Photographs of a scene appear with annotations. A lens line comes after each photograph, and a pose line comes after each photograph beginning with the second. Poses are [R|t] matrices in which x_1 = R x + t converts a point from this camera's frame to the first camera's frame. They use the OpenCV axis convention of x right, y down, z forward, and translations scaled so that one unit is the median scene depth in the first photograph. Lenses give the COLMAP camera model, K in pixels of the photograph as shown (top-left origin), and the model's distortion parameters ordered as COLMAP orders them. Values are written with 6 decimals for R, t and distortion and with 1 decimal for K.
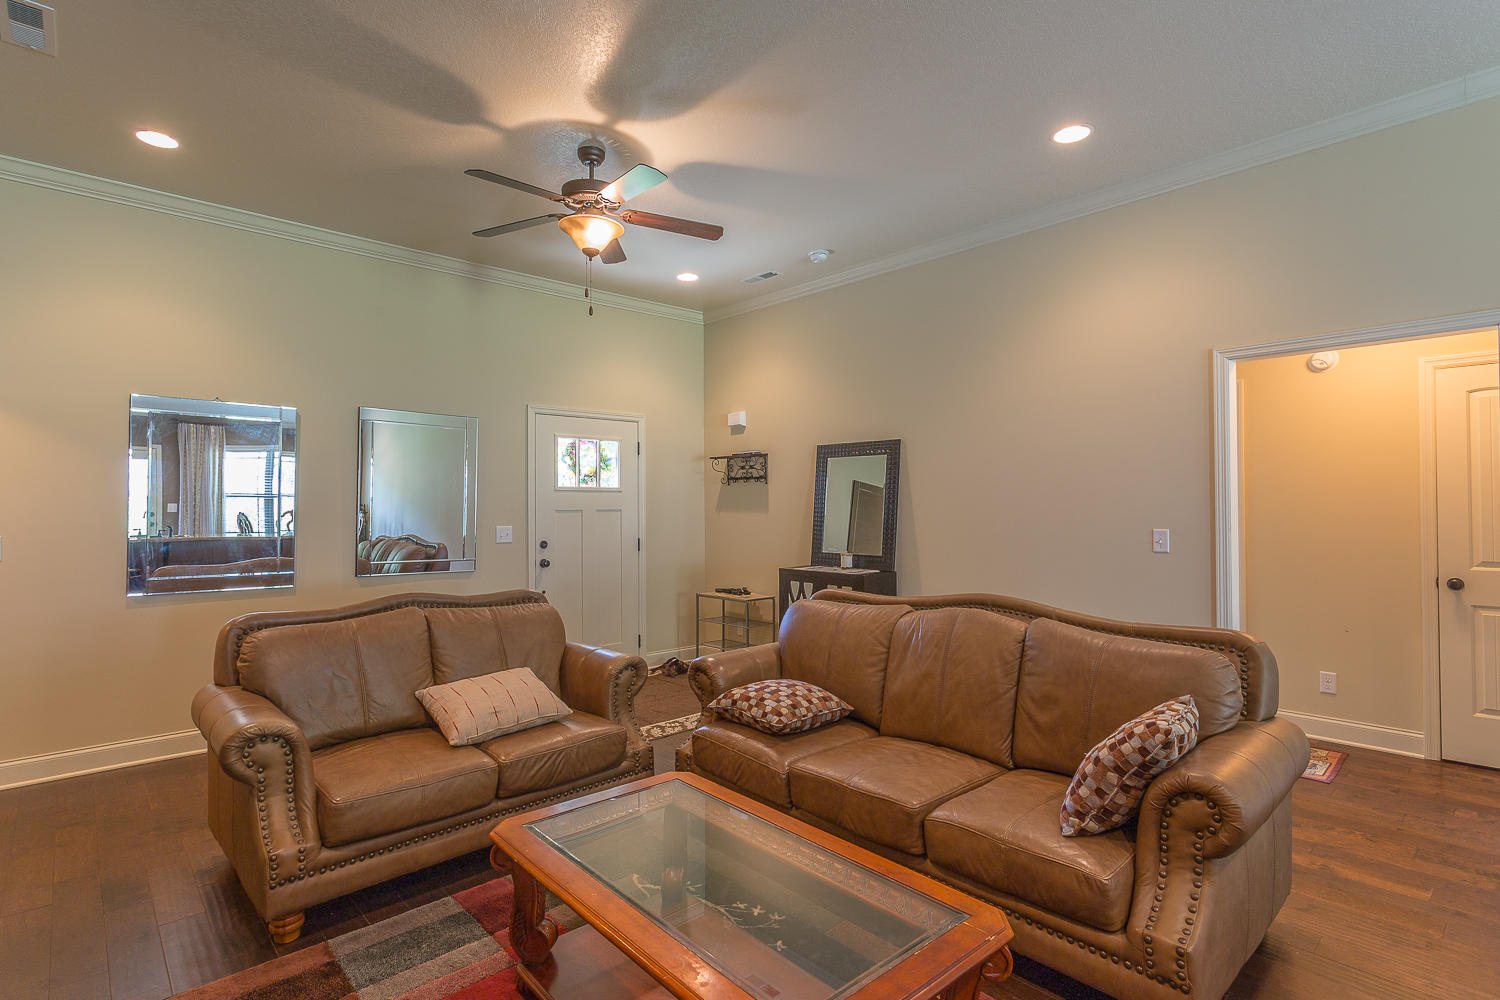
lens RADIAL K [[738.4, 0, 750.0], [0, 738.4, 500.0], [0, 0, 1]] dist [-0.000599, -0.000271]
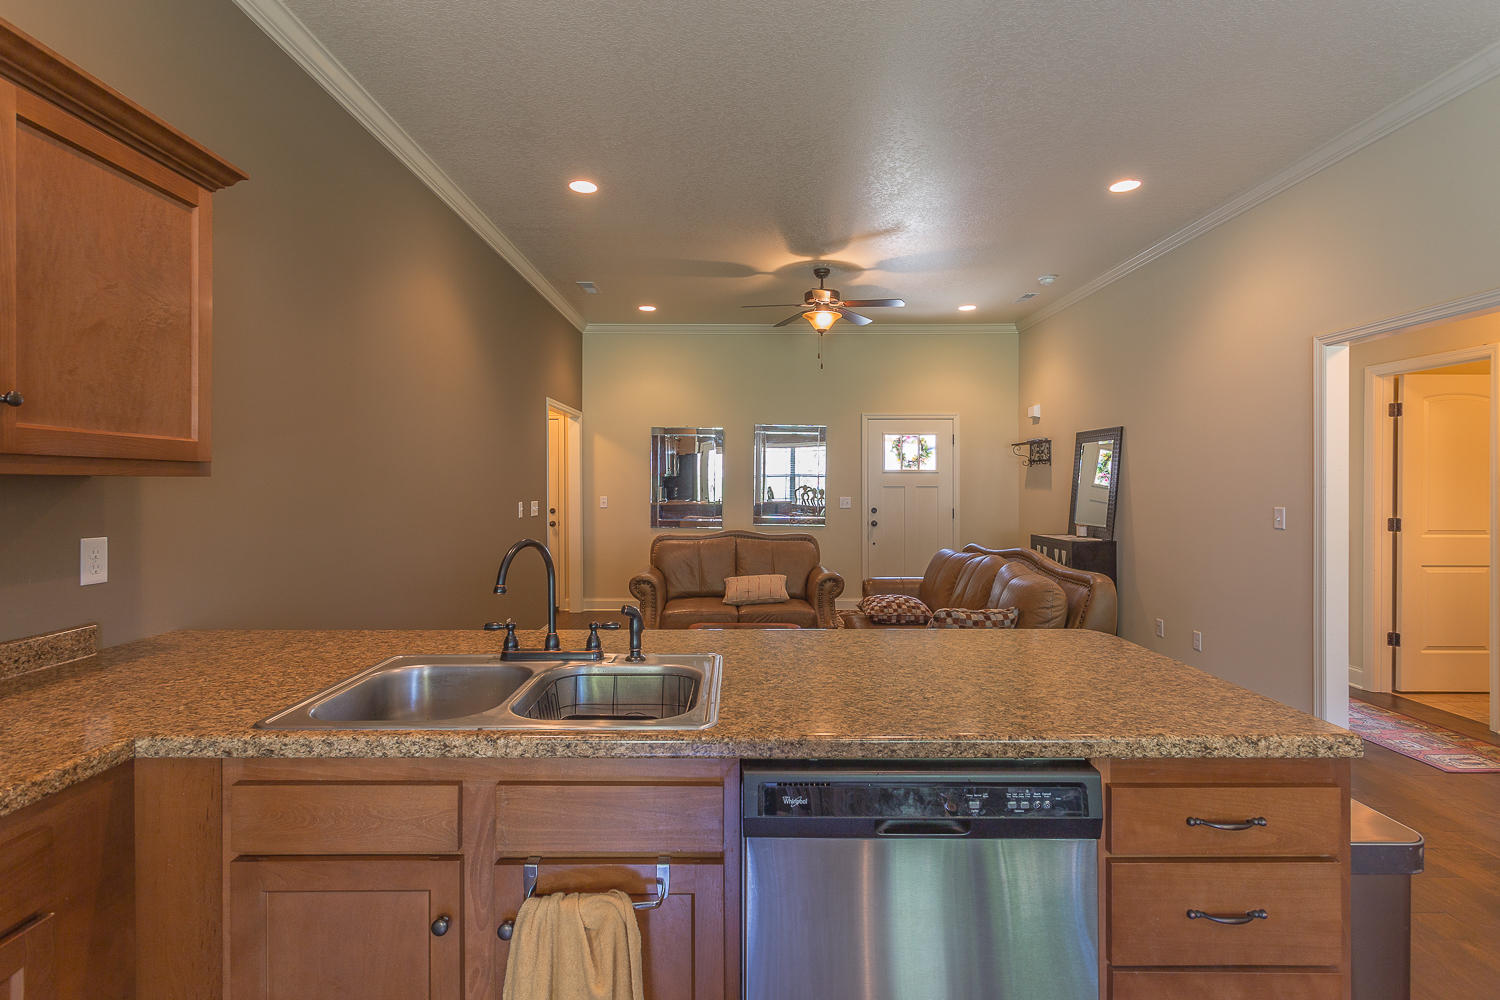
lens RADIAL K [[721.5, 0, 752.1], [0, 721.5, 488.0], [0, 0, 1]] dist [-0.000388, 0.000967]
pose [[0.744732, 0.008018, -0.667316, 0.459969], [0.001665, 0.999902, 0.013872, -0.002776], [0.667362, -0.011442, 0.744646, -0.193247]]
